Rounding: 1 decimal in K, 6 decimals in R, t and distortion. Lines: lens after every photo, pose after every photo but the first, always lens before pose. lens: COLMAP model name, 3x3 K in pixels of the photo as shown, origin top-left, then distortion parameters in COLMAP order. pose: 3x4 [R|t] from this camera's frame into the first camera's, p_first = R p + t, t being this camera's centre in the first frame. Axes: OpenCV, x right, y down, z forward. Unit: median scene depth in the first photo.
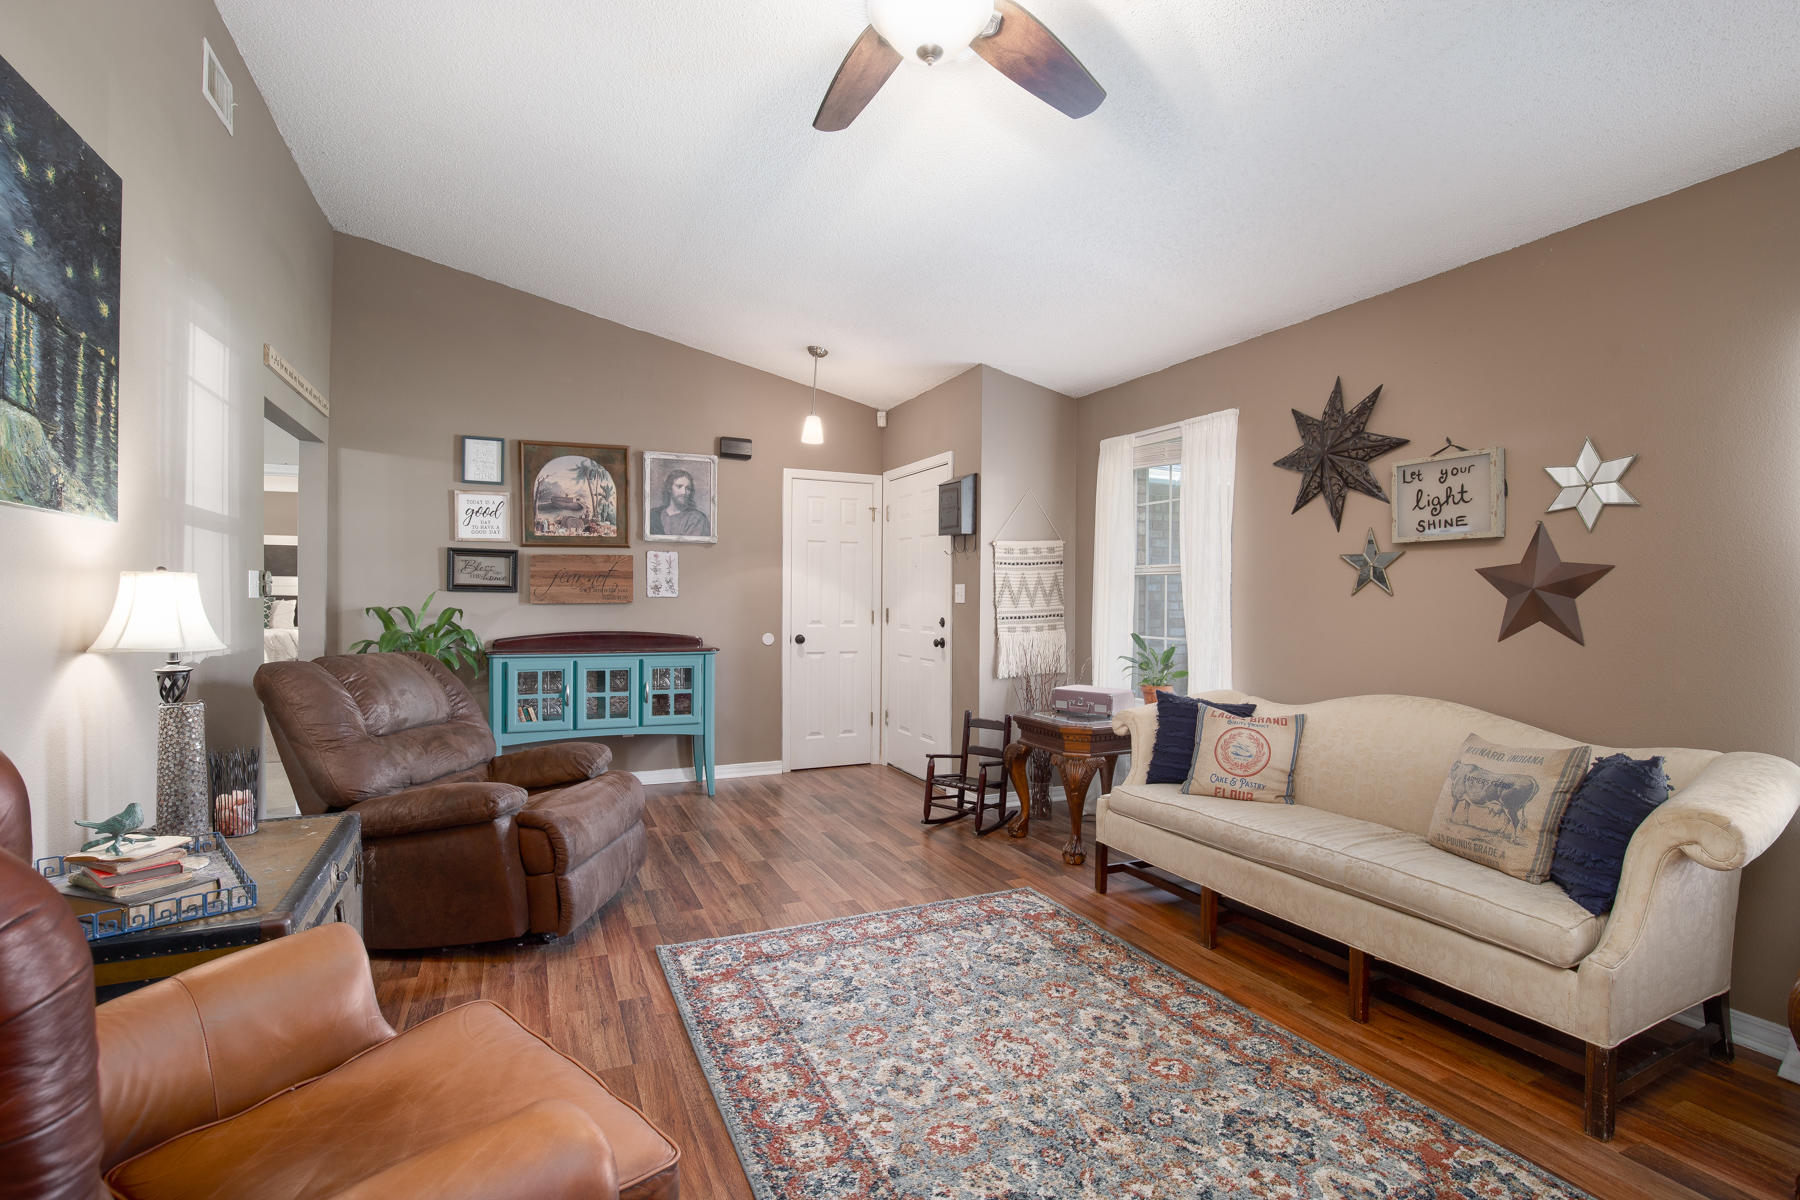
lens RADIAL K [[850.9, 0, 907.2], [0, 850.9, 605.5], [0, 0, 1]] dist [-0.019039, -0.000520]
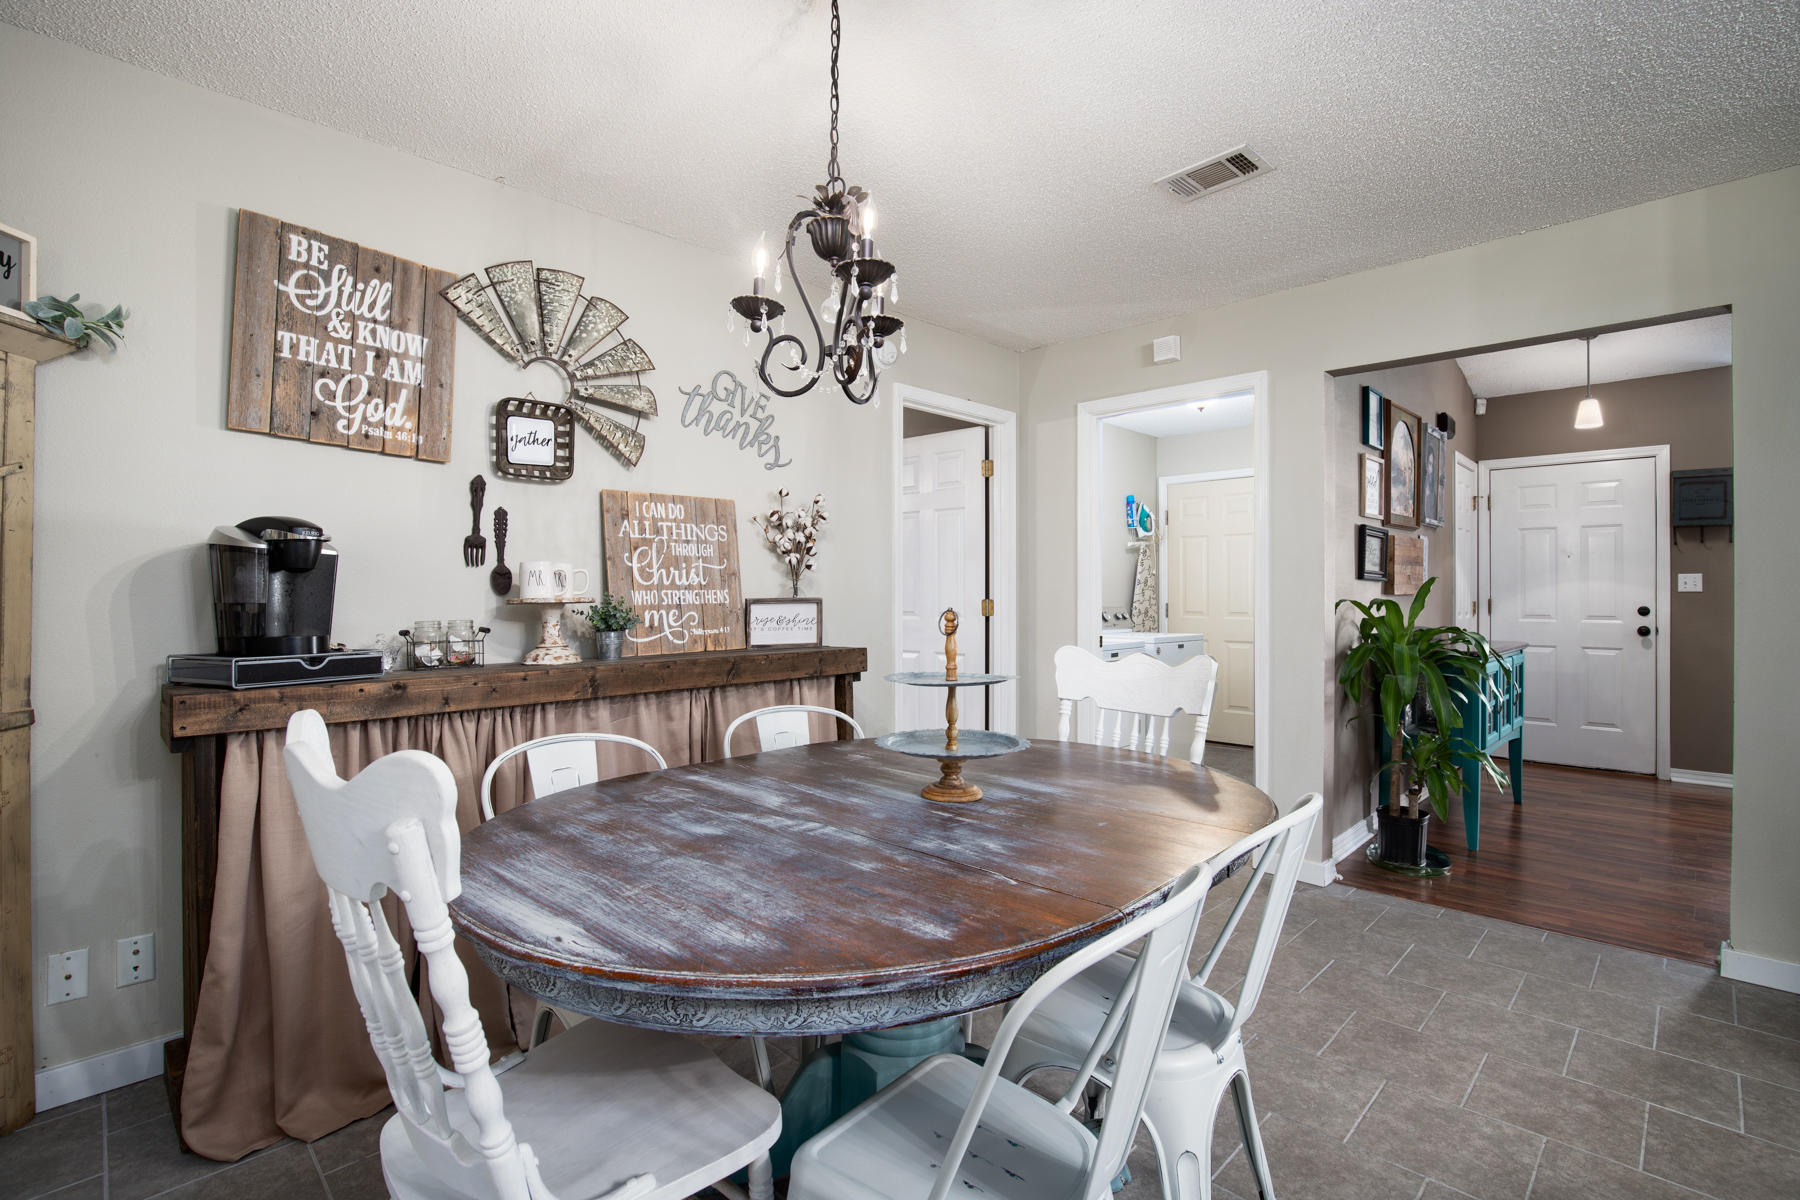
lens RADIAL K [[850.9, 0, 898.2], [0, 850.9, 601.6], [0, 0, 1]] dist [-0.019039, -0.000520]
pose [[0.944144, -0.013137, 0.329271, -0.732796], [0.015943, 0.999856, -0.005822, 0.000224], [-0.329147, 0.010747, 0.944217, 0.236288]]
